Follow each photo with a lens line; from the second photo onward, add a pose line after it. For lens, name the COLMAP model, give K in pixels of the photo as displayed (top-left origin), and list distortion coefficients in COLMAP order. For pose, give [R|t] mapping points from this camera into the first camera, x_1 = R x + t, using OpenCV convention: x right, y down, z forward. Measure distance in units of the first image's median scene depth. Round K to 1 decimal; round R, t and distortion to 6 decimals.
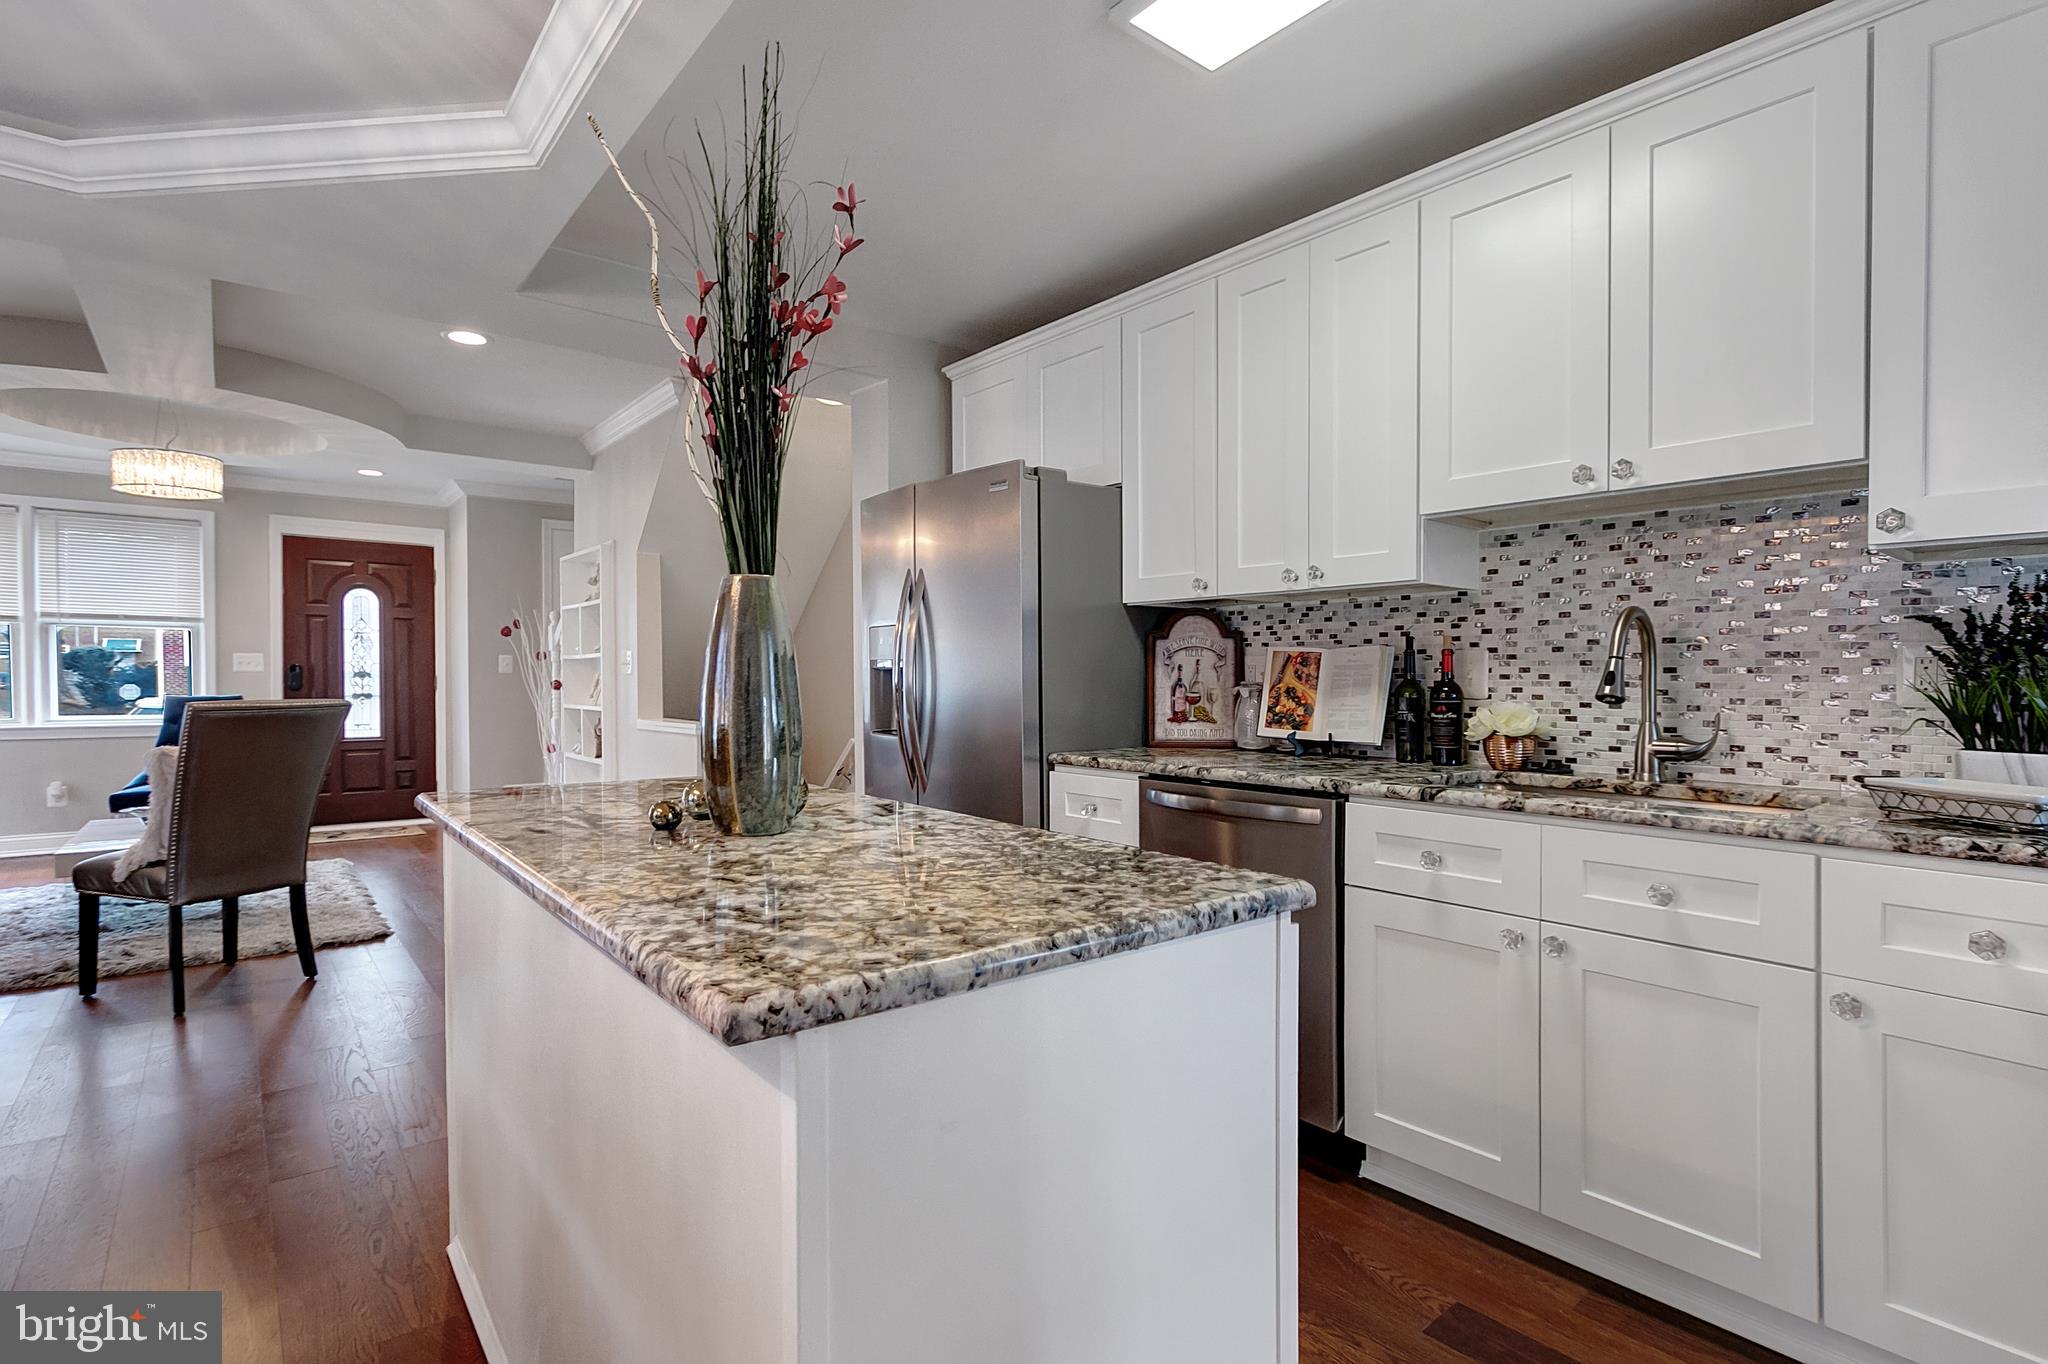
lens RADIAL K [[995.1, 0, 1042.7], [0, 995.1, 706.3], [0, 0, 1]] dist [-0.021200, 0.000041]
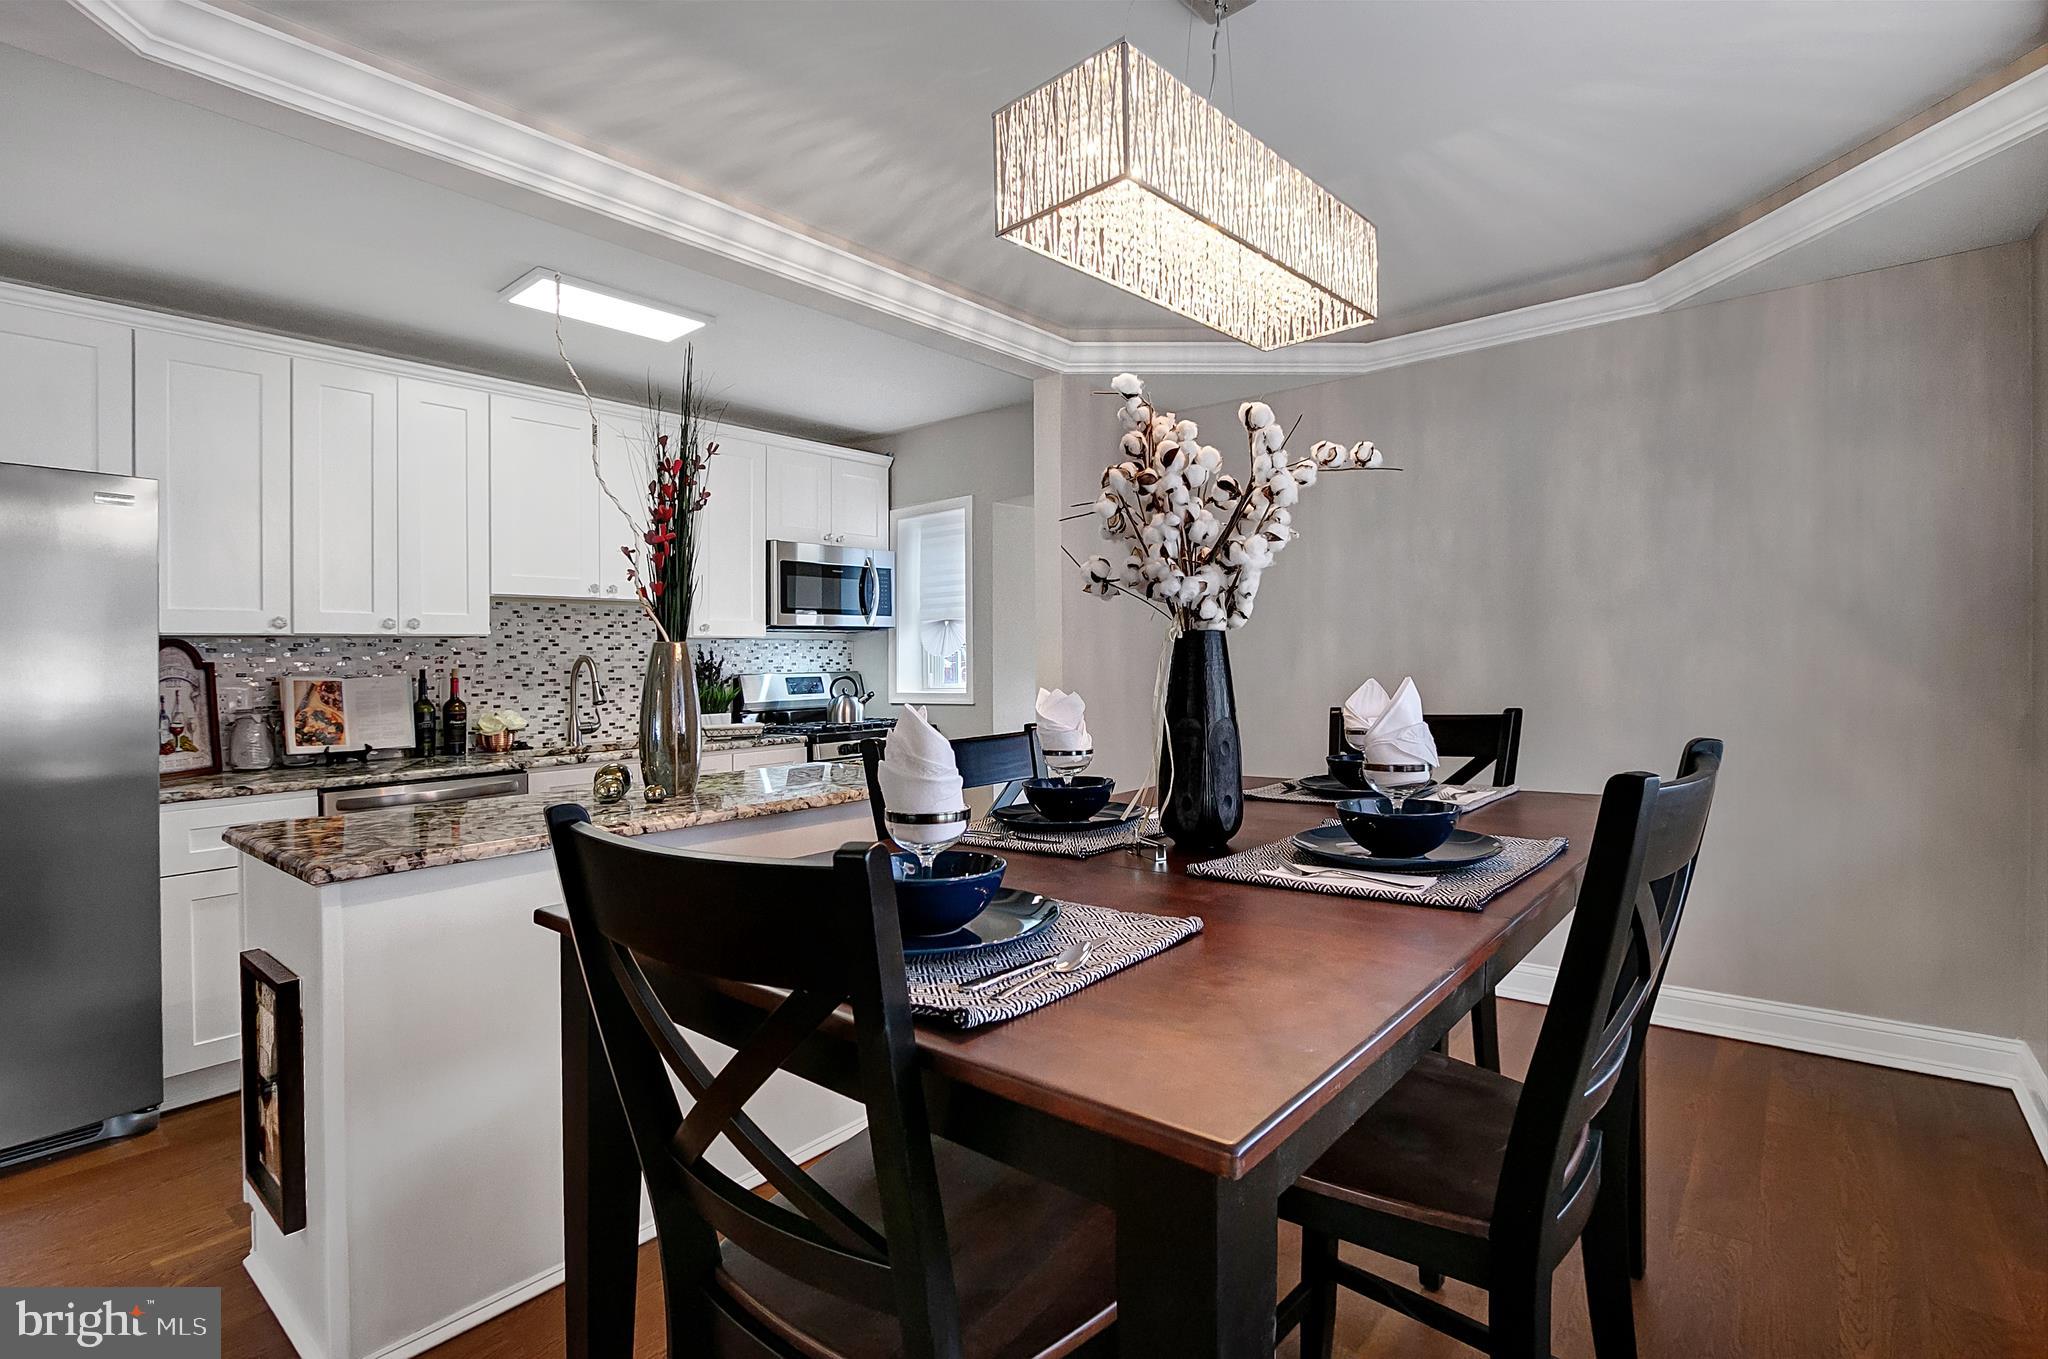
lens RADIAL K [[961.0, 0, 994.4], [0, 961.0, 631.0], [0, 0, 1]] dist [-0.019907, -0.000221]
pose [[-0.167408, 0.039338, 0.985103, -1.053675], [0.057936, 0.997869, -0.030002, -0.034233], [-0.984184, 0.052050, -0.169330, 0.394740]]
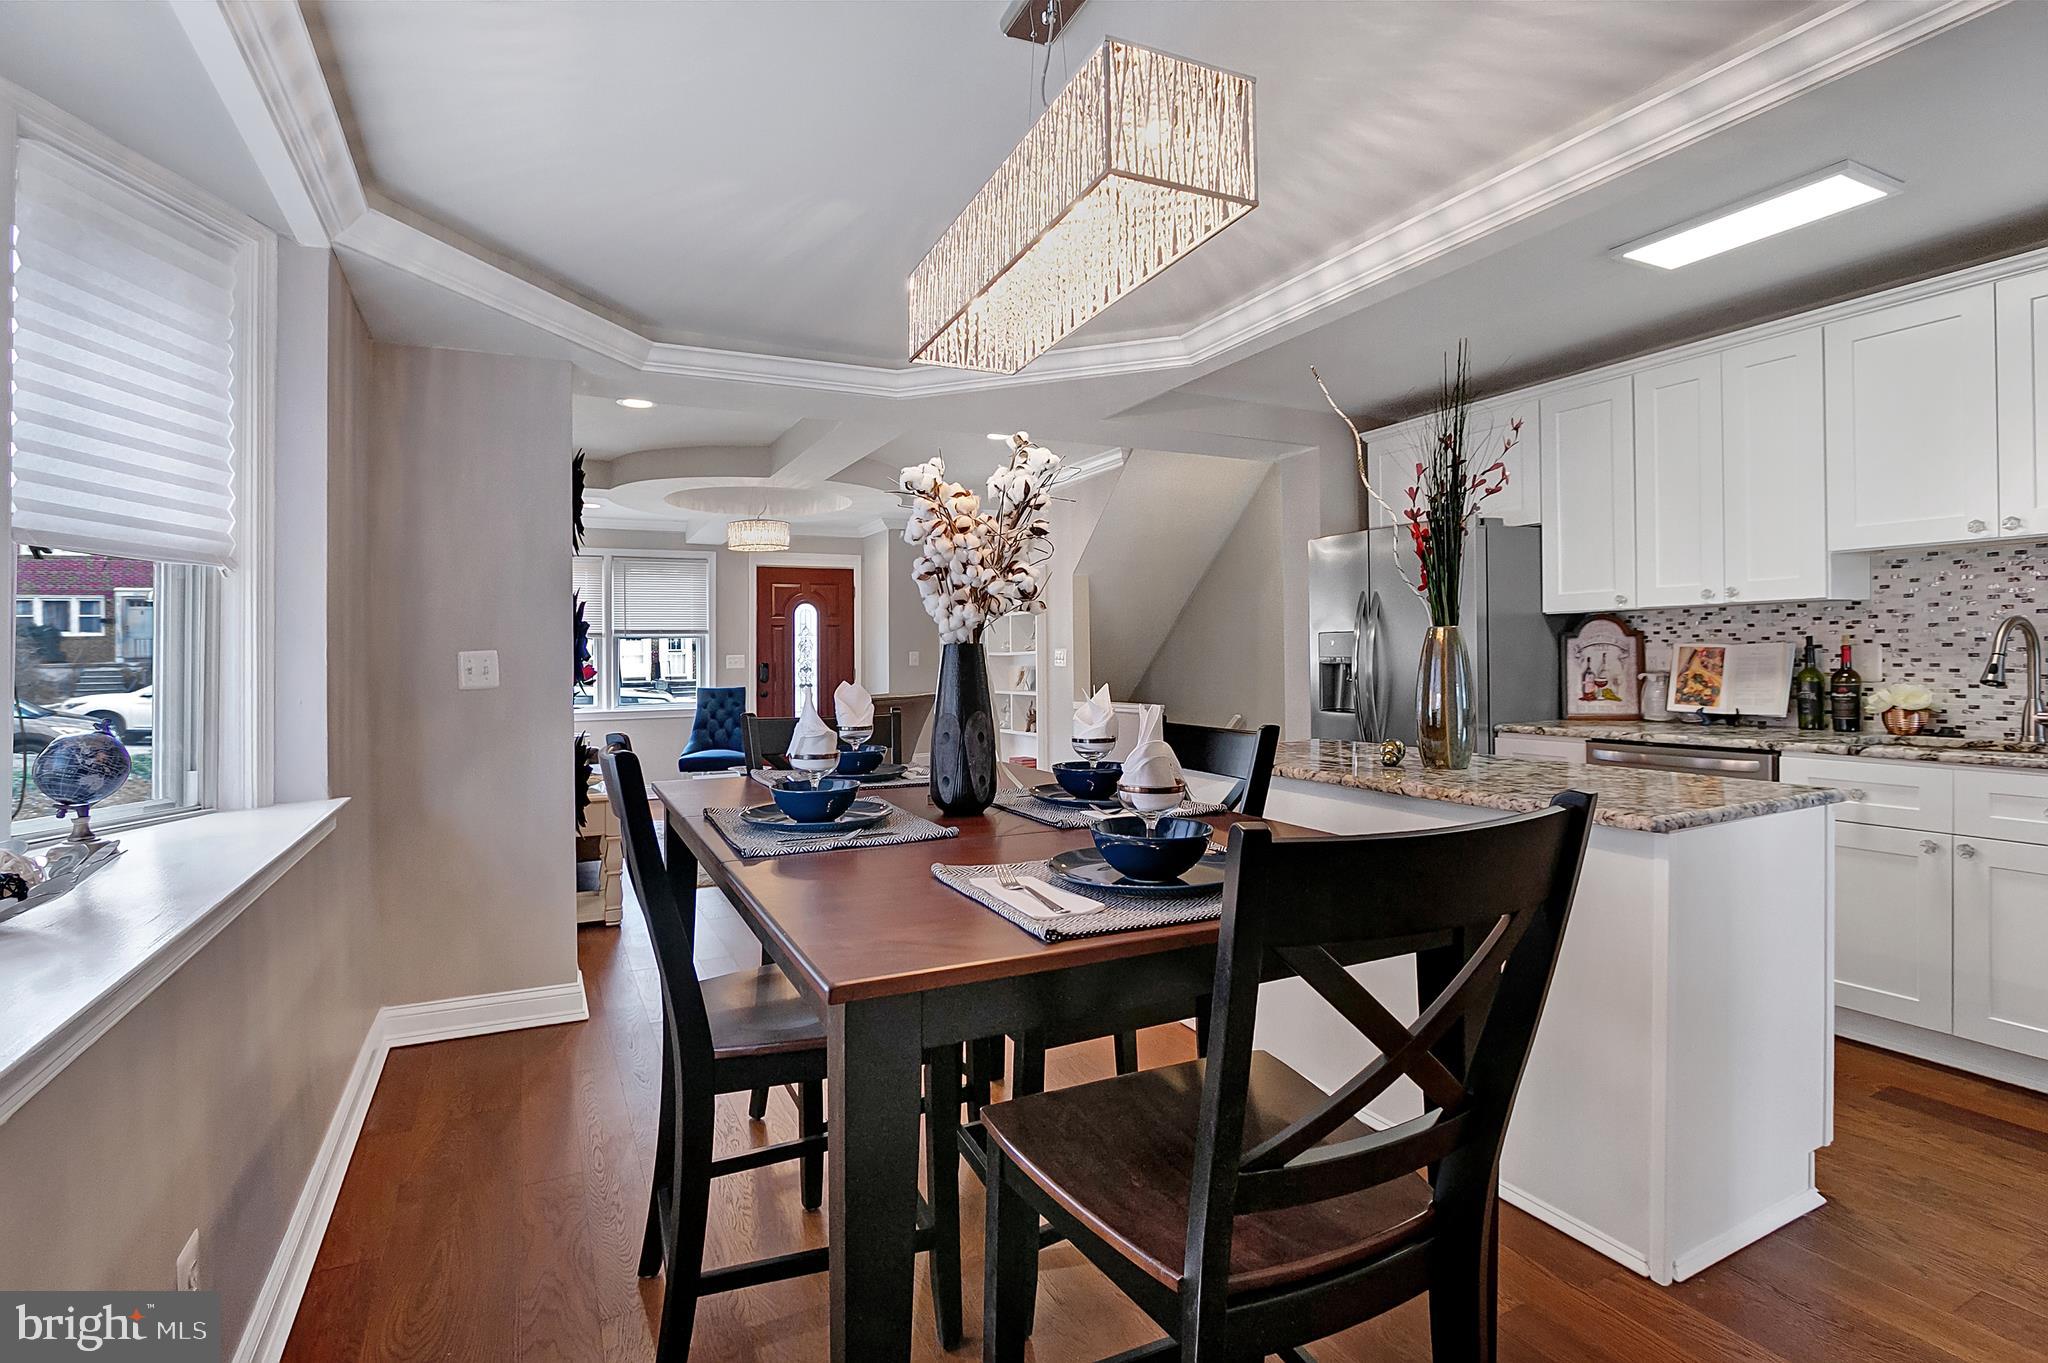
lens RADIAL K [[975.6, 0, 984.7], [0, 975.6, 677.1], [0, 0, 1]] dist [-0.012725, -0.000493]
pose [[0.968310, -0.017375, -0.249146, -0.362707], [0.016087, 0.999845, -0.007203, -0.021691], [0.249232, 0.002966, 0.968439, -0.511121]]
